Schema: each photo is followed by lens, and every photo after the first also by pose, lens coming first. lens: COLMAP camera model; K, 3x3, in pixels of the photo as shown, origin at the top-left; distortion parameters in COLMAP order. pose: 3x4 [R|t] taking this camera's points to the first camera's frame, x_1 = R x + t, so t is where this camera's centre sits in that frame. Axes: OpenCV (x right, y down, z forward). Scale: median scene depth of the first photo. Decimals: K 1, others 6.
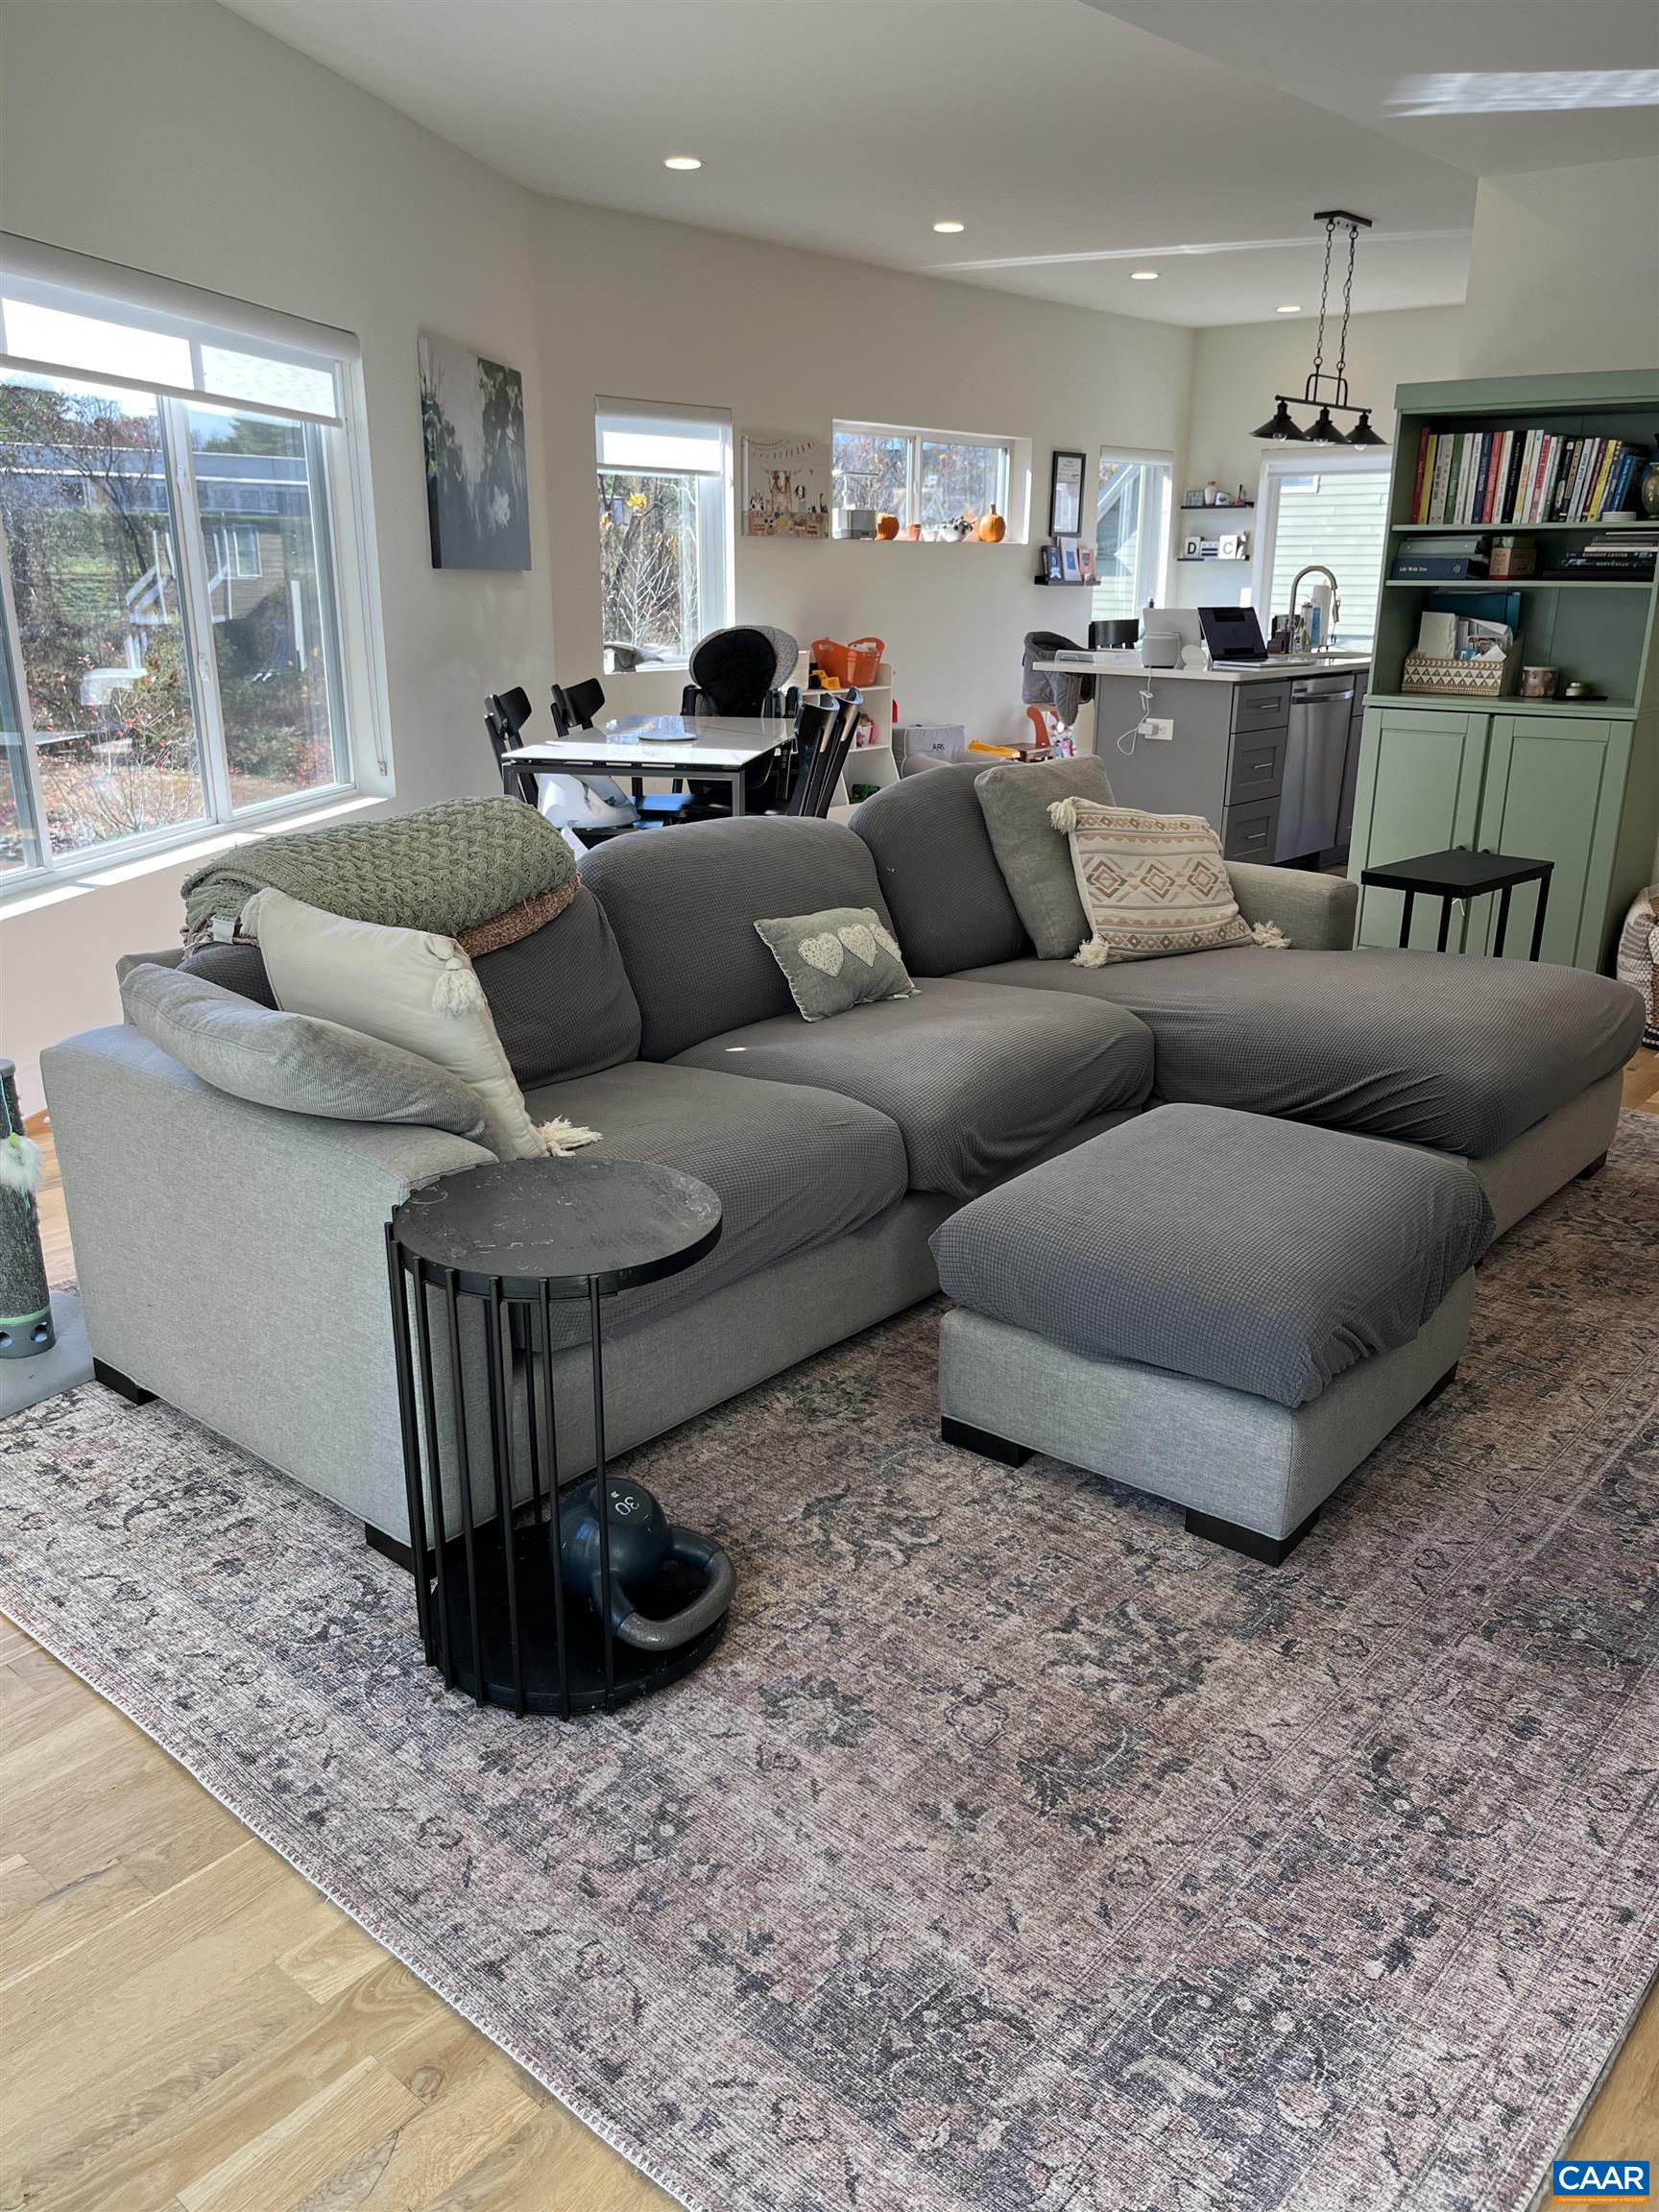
lens RADIAL K [[1678.4, 0, 828.1], [0, 1678.4, 1114.0], [0, 0, 1]] dist [0.062576, -0.079789]
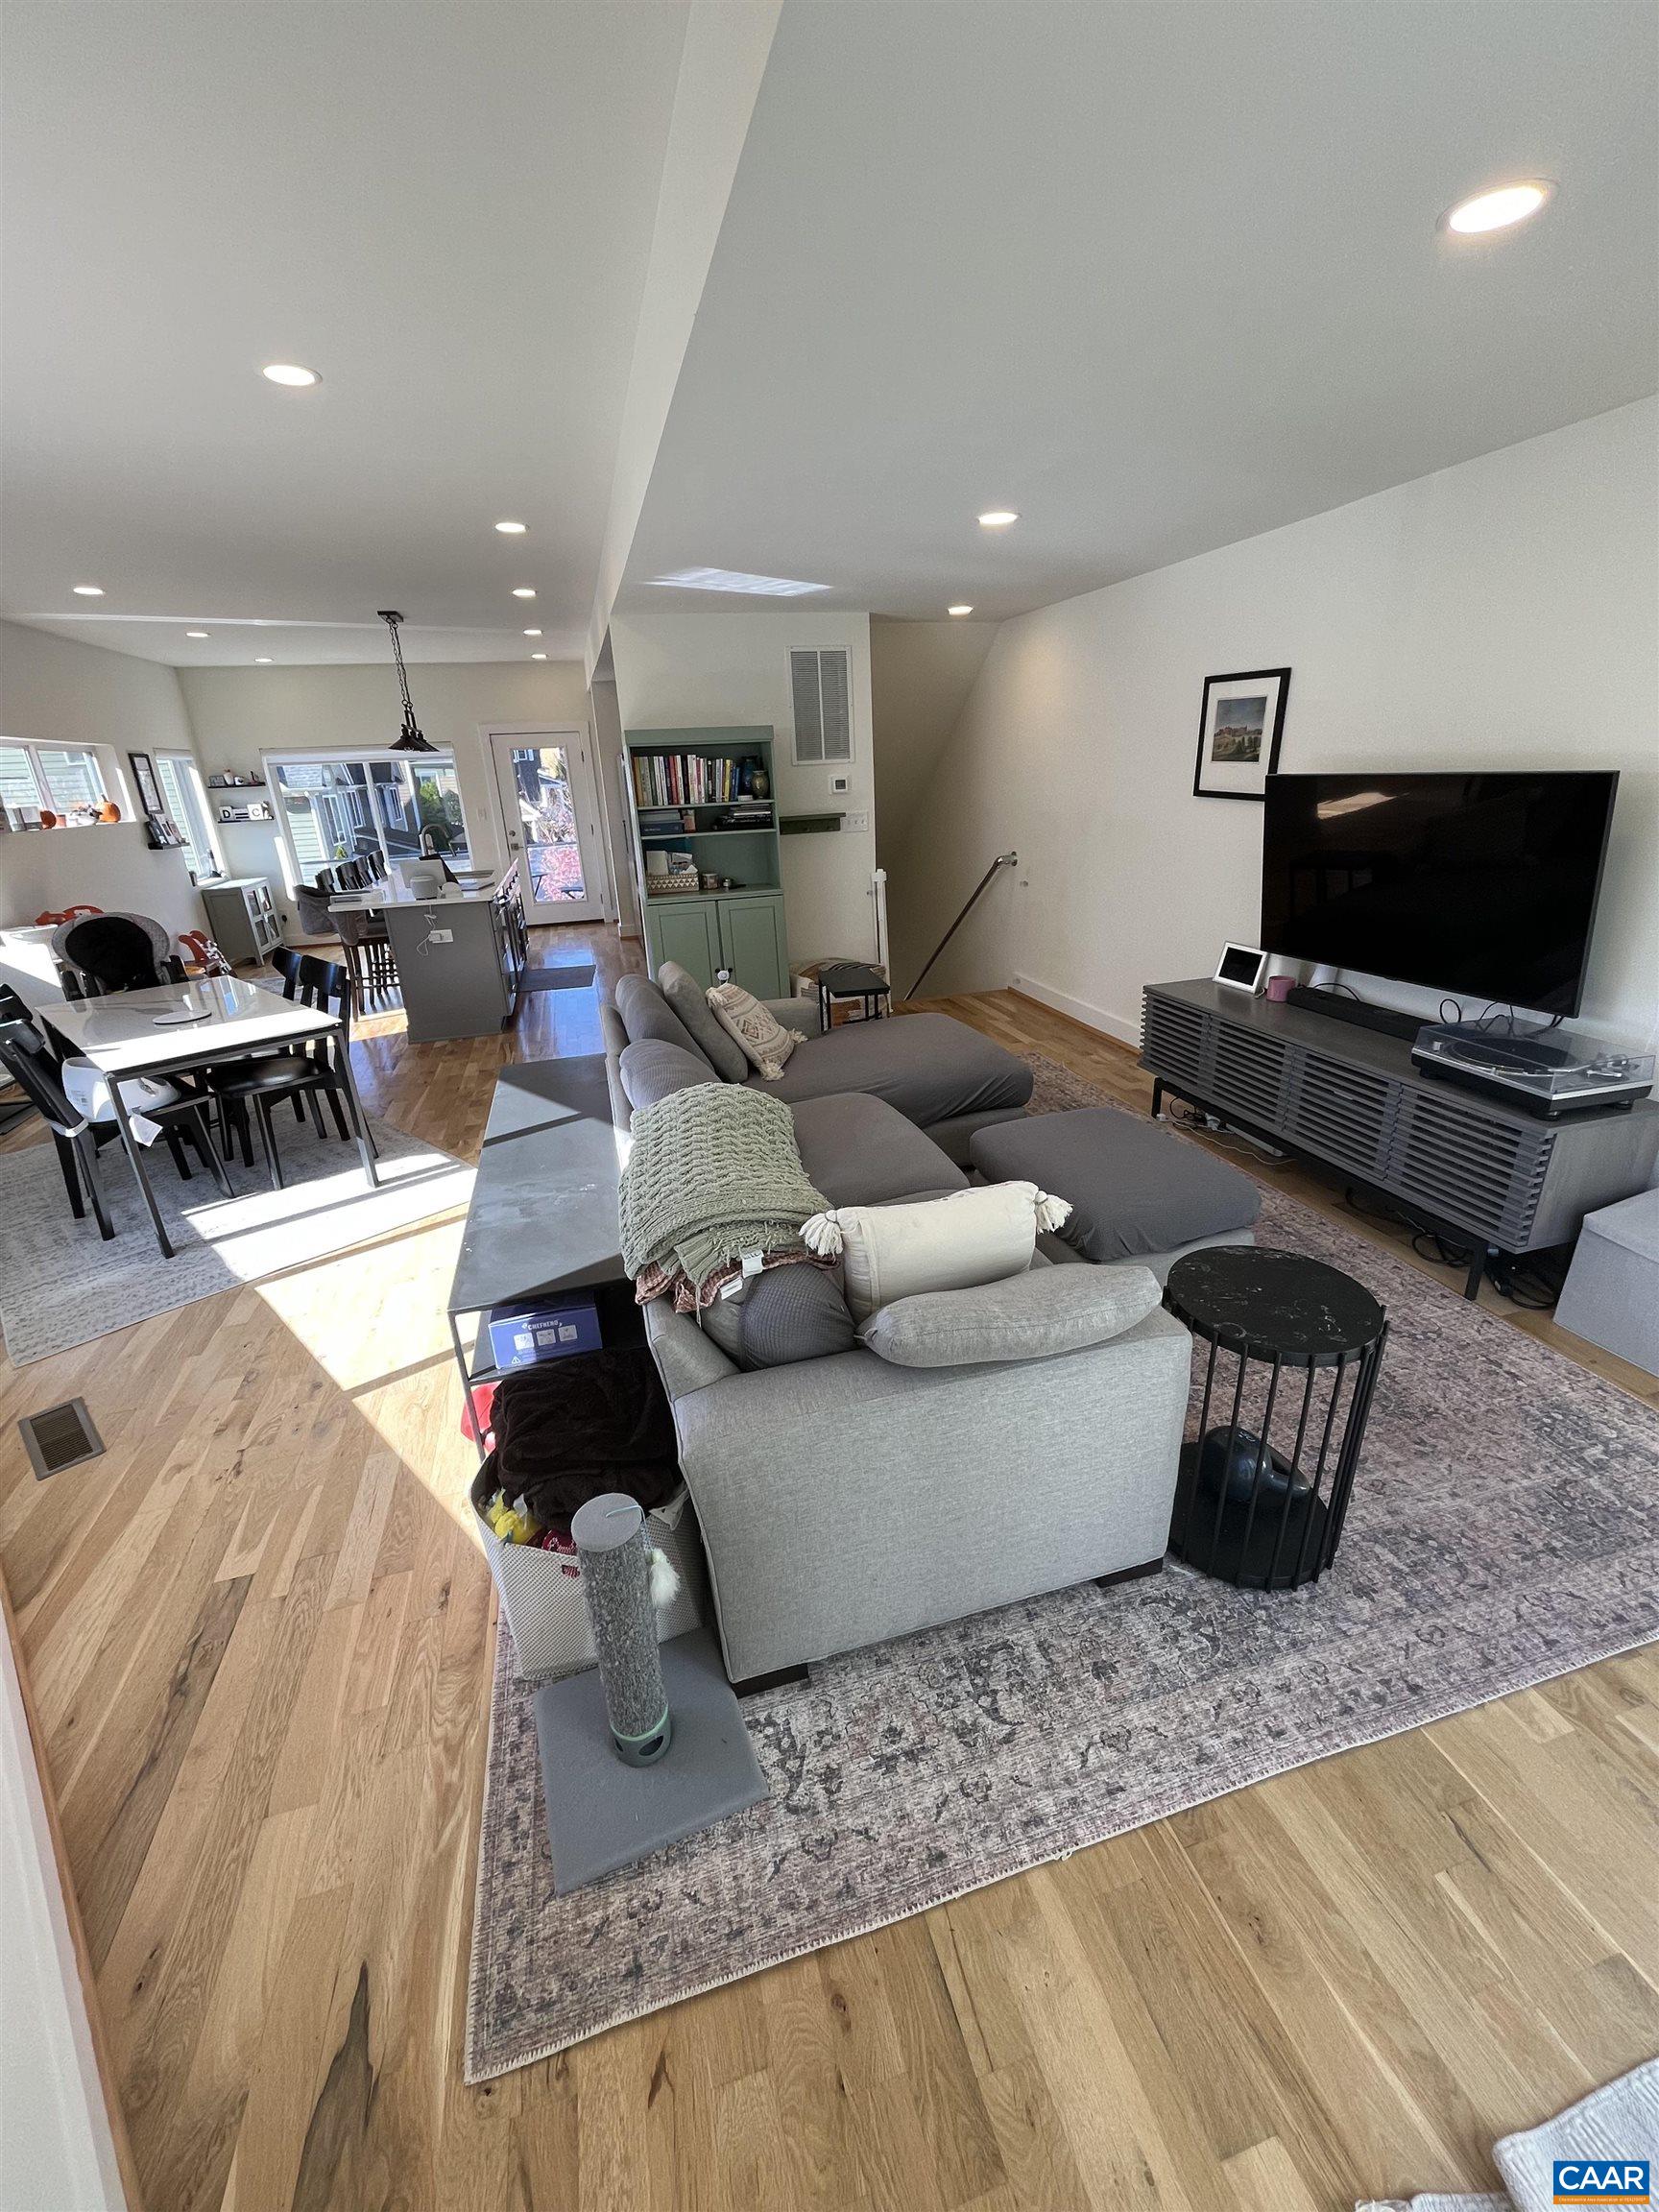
lens RADIAL K [[893.2, 0, 829.1], [0, 893.2, 1099.5], [0, 0, 1]] dist [-0.000081, -0.000625]
pose [[0.554530, -0.323708, 0.766622, -0.409810], [0.305833, 0.936046, 0.174025, -0.166813], [-0.773927, 0.137956, 0.618066, 0.307803]]
